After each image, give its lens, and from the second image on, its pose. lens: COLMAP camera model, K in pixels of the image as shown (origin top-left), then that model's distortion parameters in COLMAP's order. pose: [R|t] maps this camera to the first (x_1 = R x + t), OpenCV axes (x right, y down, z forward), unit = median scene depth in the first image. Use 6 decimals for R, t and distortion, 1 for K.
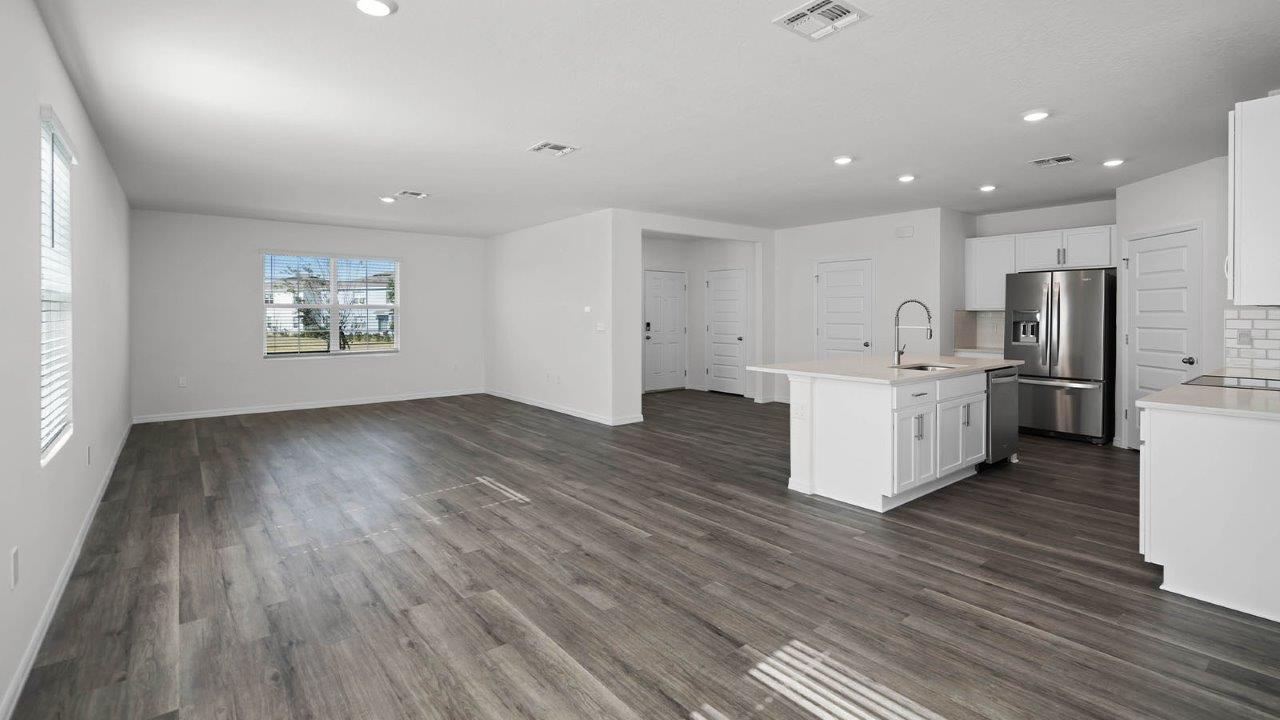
lens RADIAL K [[582.7, 0, 644.2], [0, 582.7, 337.6], [0, 0, 1]] dist [-0.002094, -0.000261]
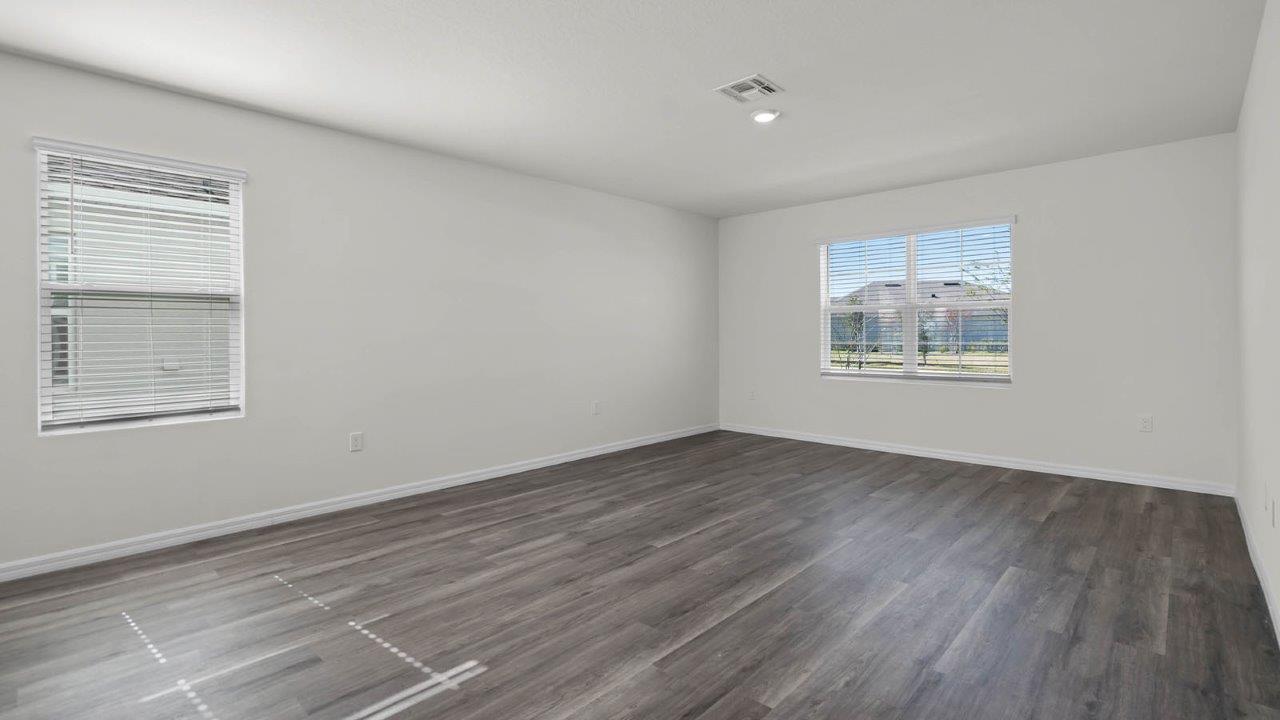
lens RADIAL K [[582.7, 0, 644.2], [0, 582.7, 337.6], [0, 0, 1]] dist [-0.002094, -0.000261]
pose [[0.132868, 0.002831, -0.991130, 0.154932], [-0.032203, 0.999480, -0.001462, -0.009058], [0.990610, 0.032111, 0.132890, 0.994386]]
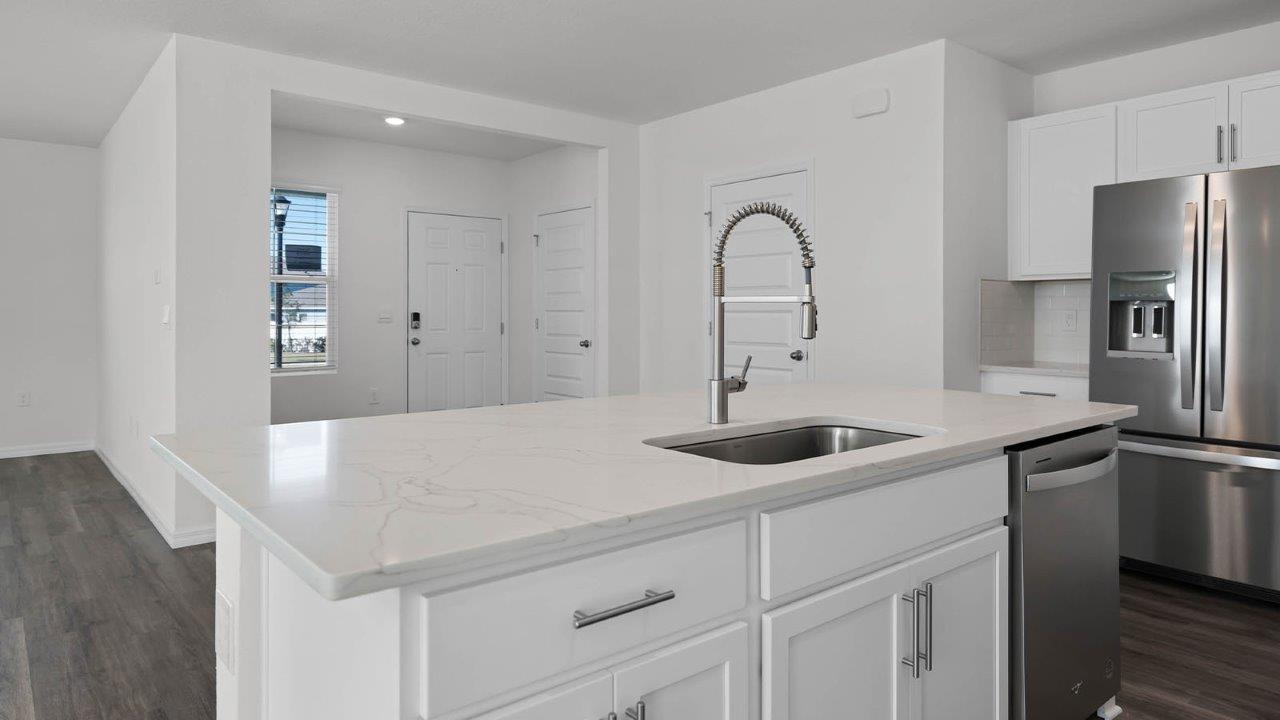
lens RADIAL K [[779.8, 0, 644.7], [0, 779.8, 350.0], [0, 0, 1]] dist [-0.004273, -0.001452]
pose [[0.999861, 0.001982, 0.016559, 0.379100], [-0.002077, 0.999981, 0.005733, 0.005623], [-0.016548, -0.005766, 0.999846, 0.583834]]
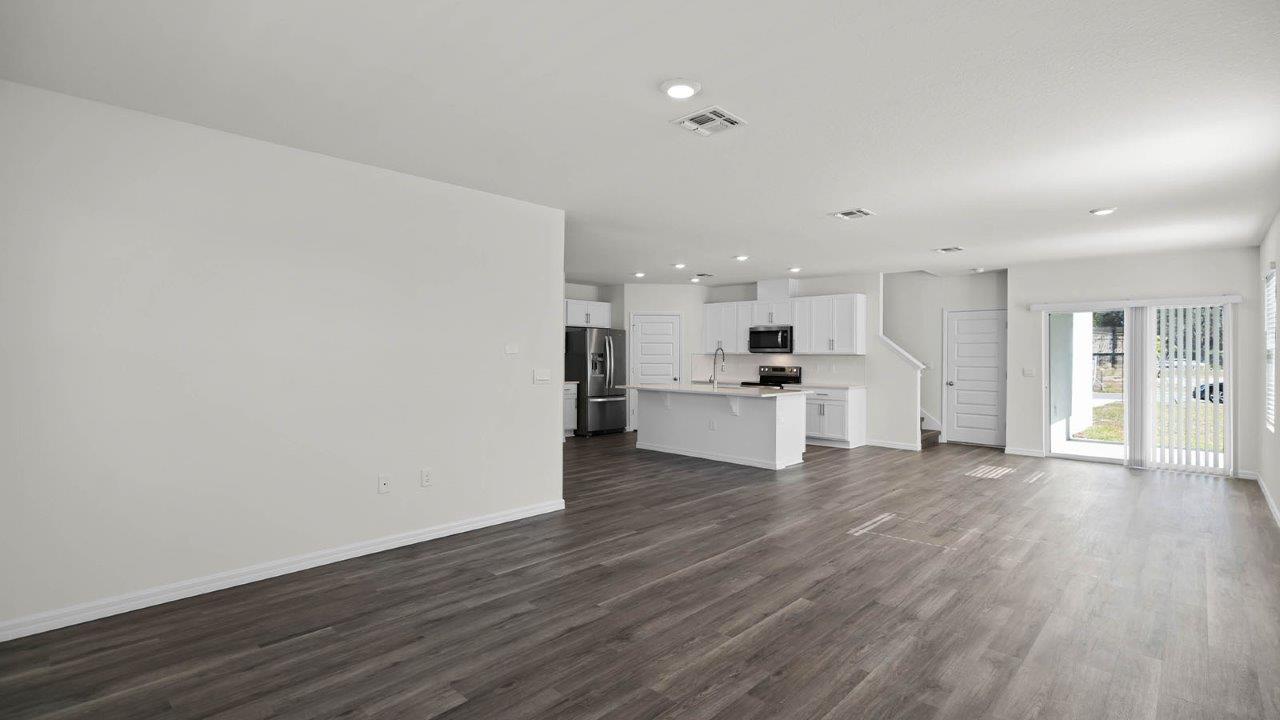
lens RADIAL K [[582.7, 0, 644.2], [0, 582.7, 337.6], [0, 0, 1]] dist [-0.002094, -0.000261]
pose [[-0.122315, 0.030636, 0.992018, -1.075656], [0.033324, 0.999087, -0.026745, -0.053110], [-0.991932, 0.029787, -0.123224, 1.337558]]
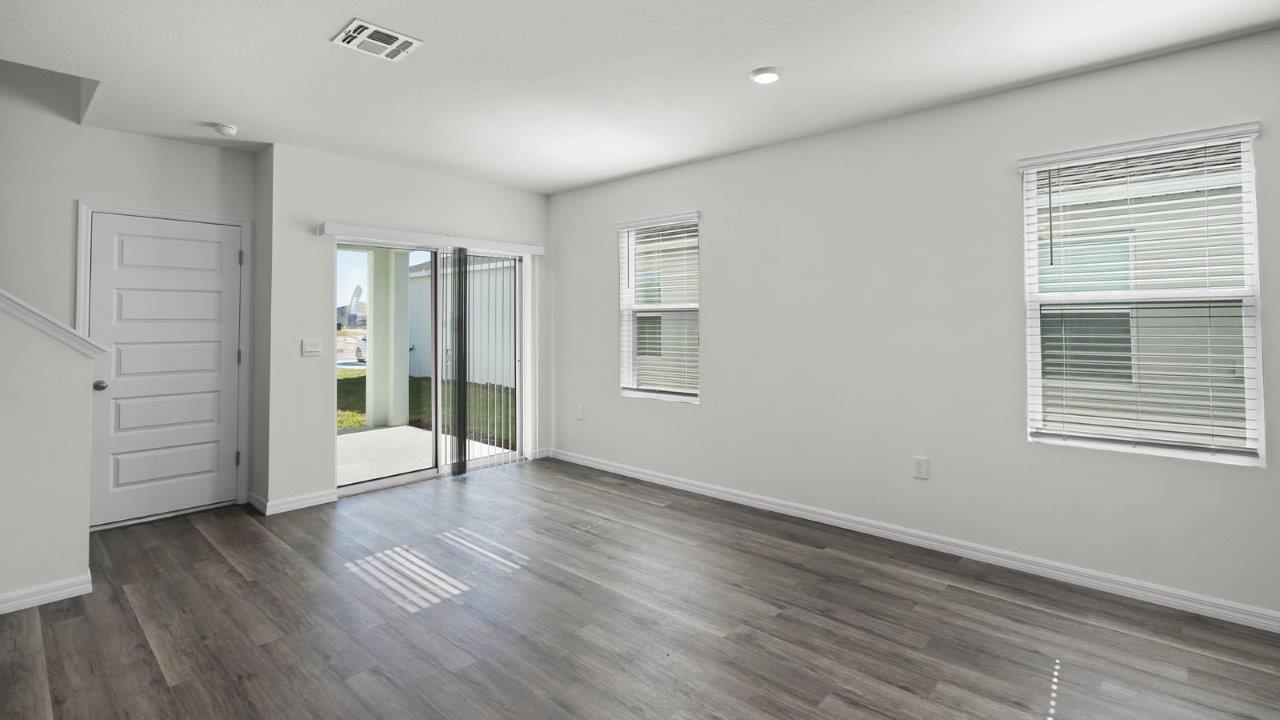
lens RADIAL K [[594.9, 0, 642.2], [0, 594.9, 304.8], [0, 0, 1]] dist [-0.000367, -0.000248]
pose [[-0.989885, -0.000185, -0.141872, -0.007537], [-0.002275, 0.999891, 0.014569, -0.043463], [0.141854, 0.014745, -0.989778, 1.035177]]
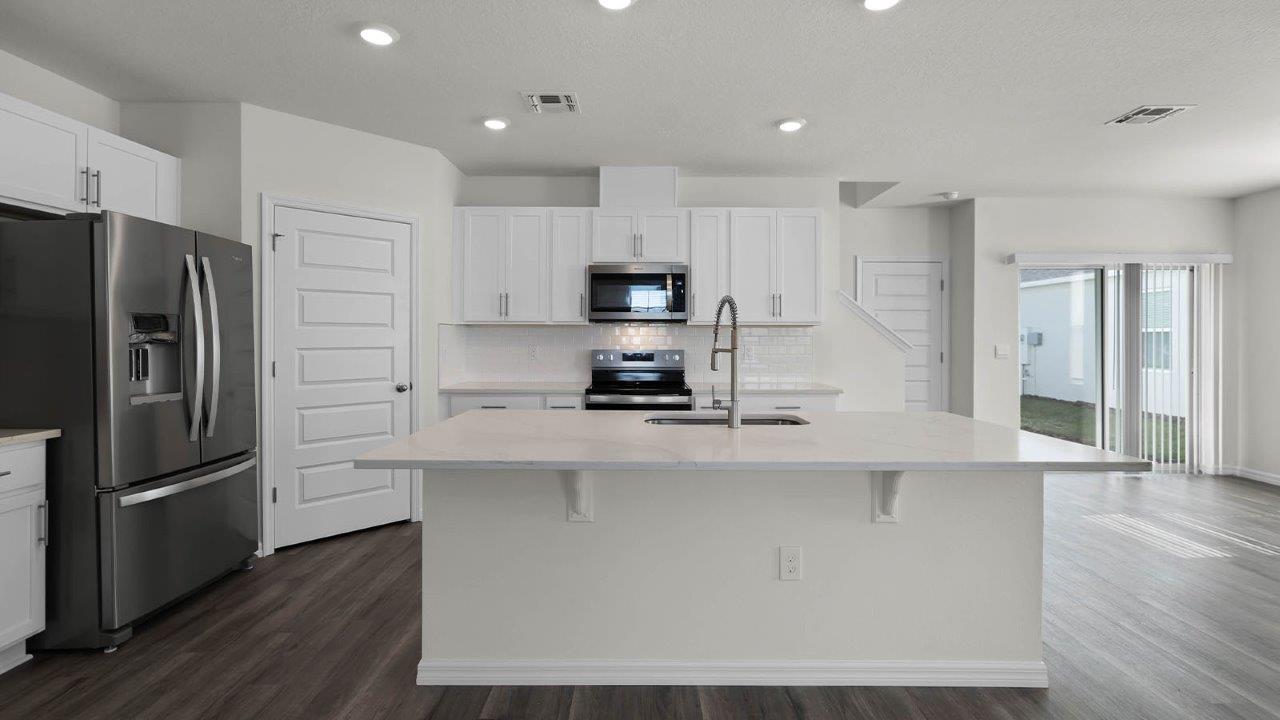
lens RADIAL K [[582.7, 0, 644.2], [0, 582.7, 337.6], [0, 0, 1]] dist [-0.002094, -0.000261]
pose [[-0.775278, -0.002203, 0.631617, 0.174057], [0.023194, 0.999220, 0.031955, -0.044439], [-0.631194, 0.039424, -0.774622, 1.376353]]
